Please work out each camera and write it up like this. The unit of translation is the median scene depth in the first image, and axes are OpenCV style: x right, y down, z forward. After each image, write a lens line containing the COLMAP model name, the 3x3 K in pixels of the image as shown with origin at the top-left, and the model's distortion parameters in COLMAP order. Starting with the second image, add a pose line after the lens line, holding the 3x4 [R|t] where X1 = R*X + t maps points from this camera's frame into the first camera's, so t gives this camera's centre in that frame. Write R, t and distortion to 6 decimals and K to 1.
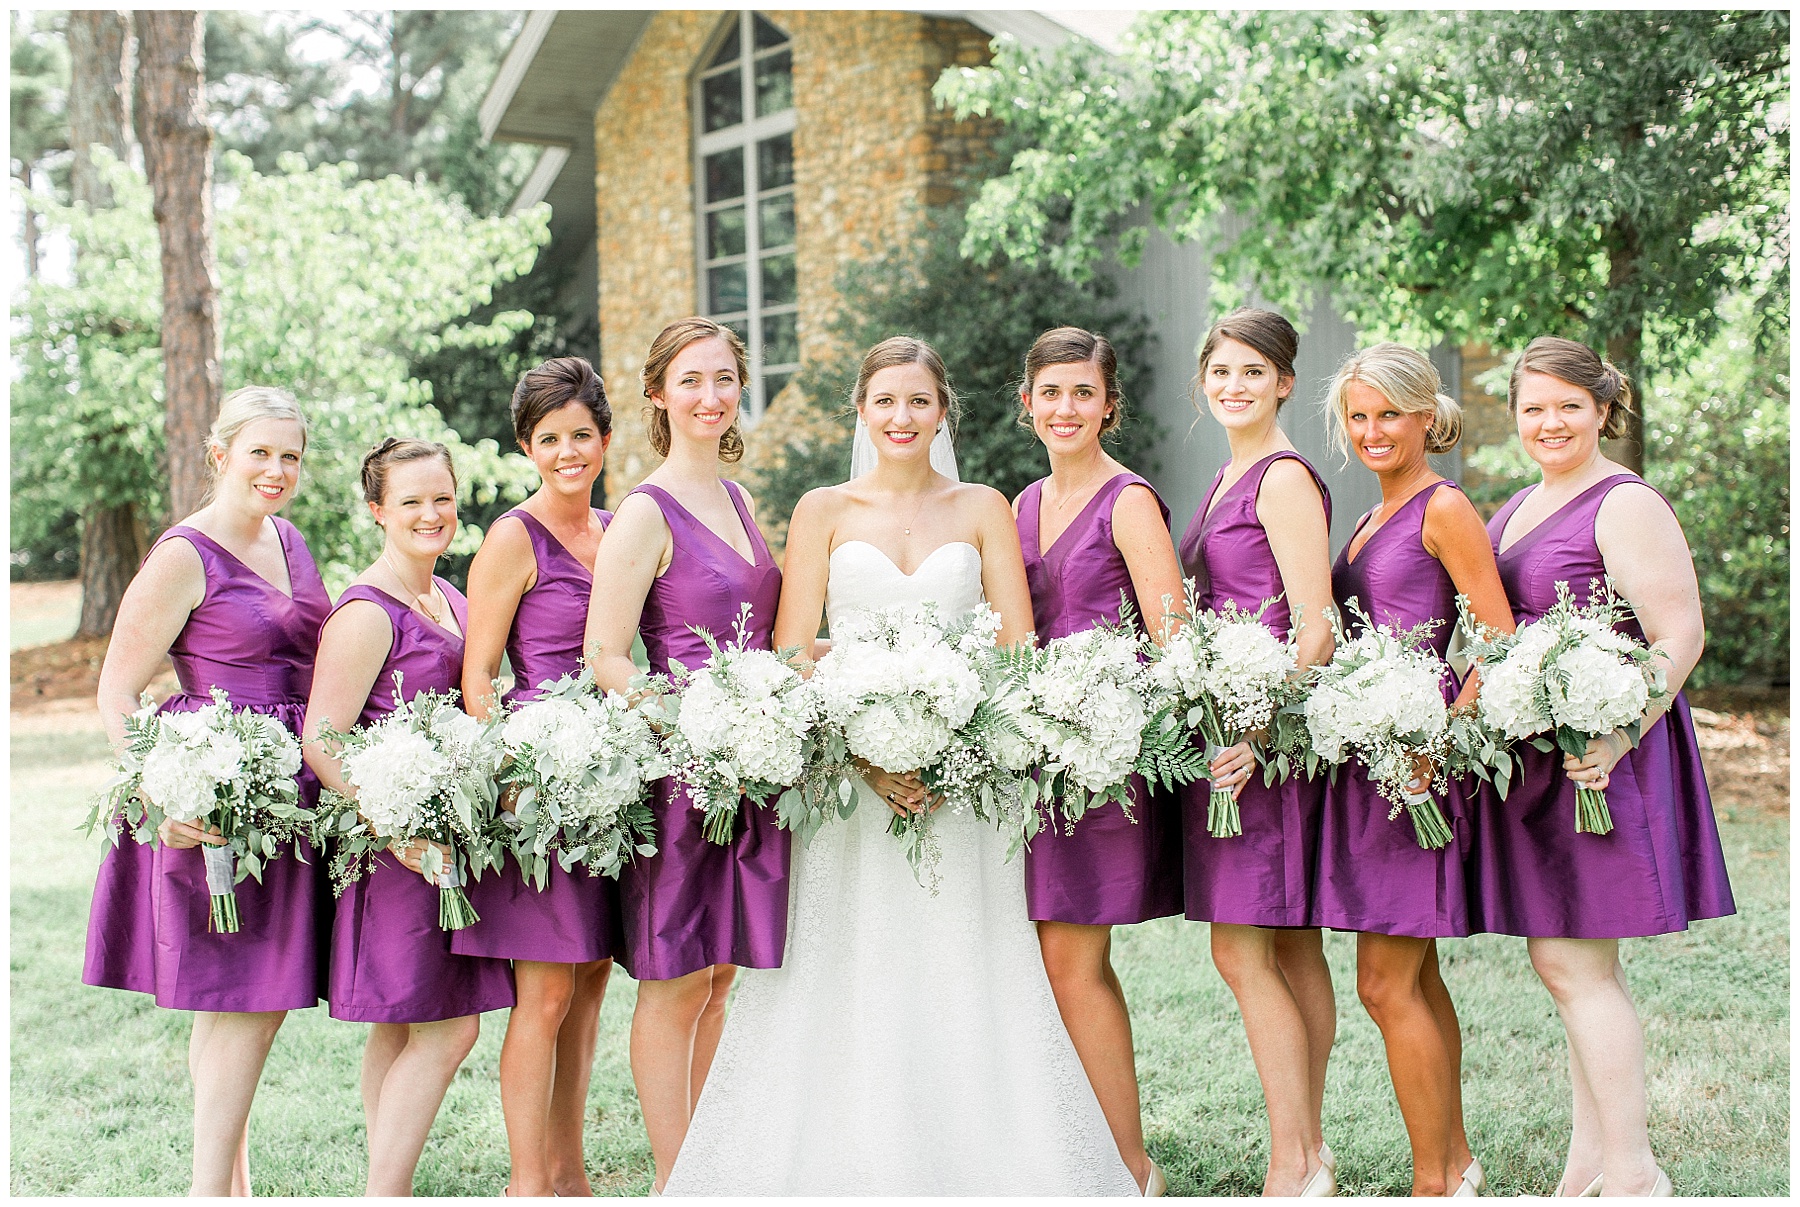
lens RADIAL K [[3148.2, 0, 885.1], [0, 3148.2, 647.1], [0, 0, 1]] dist [0.151052, 0.000000]
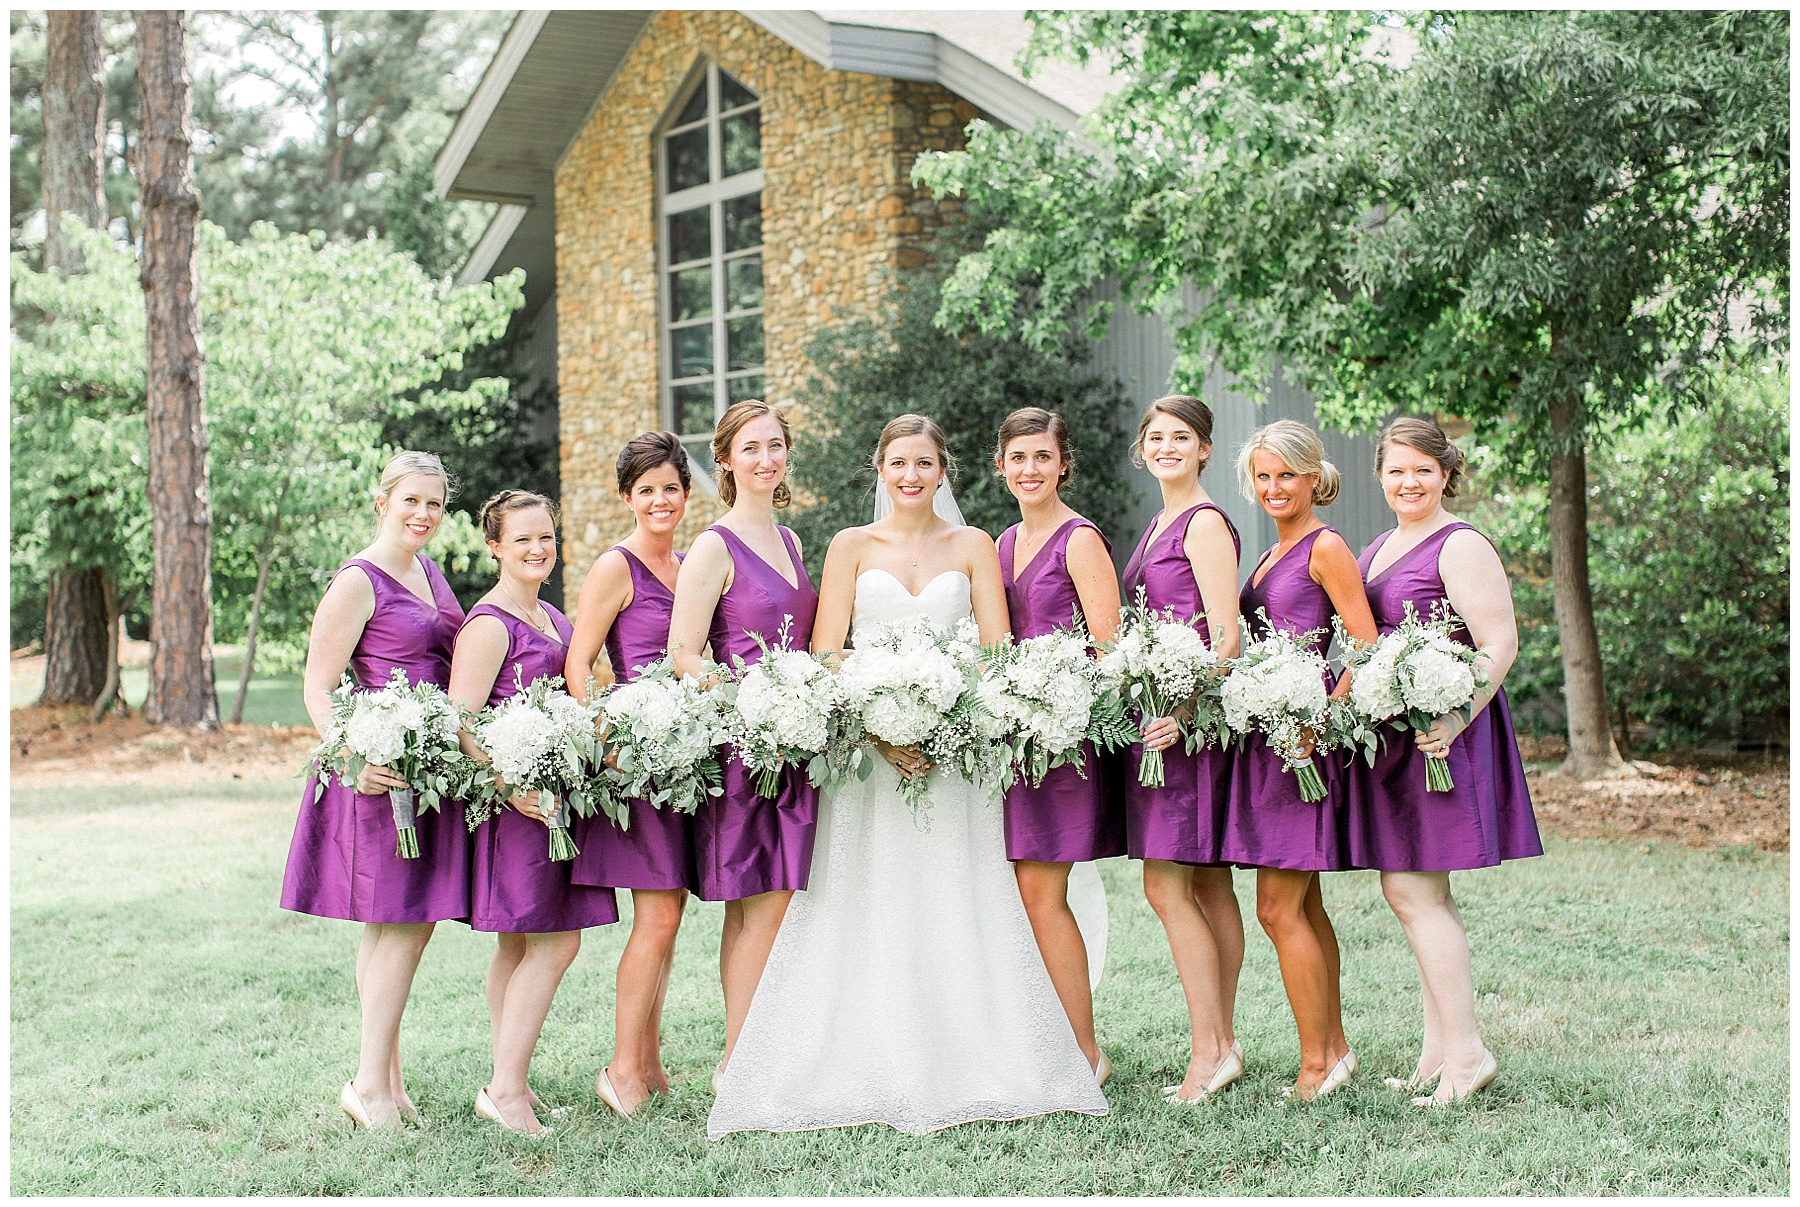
lens RADIAL K [[4717.9, 0, 910.7], [0, 4717.9, 618.0], [0, 0, 1]] dist [0.356800, 0.000000]
pose [[0.999620, 0.000825, 0.027550, -0.029374], [0.000476, 0.998886, -0.047194, 0.048874], [-0.027558, 0.047189, 0.998506, -0.589729]]
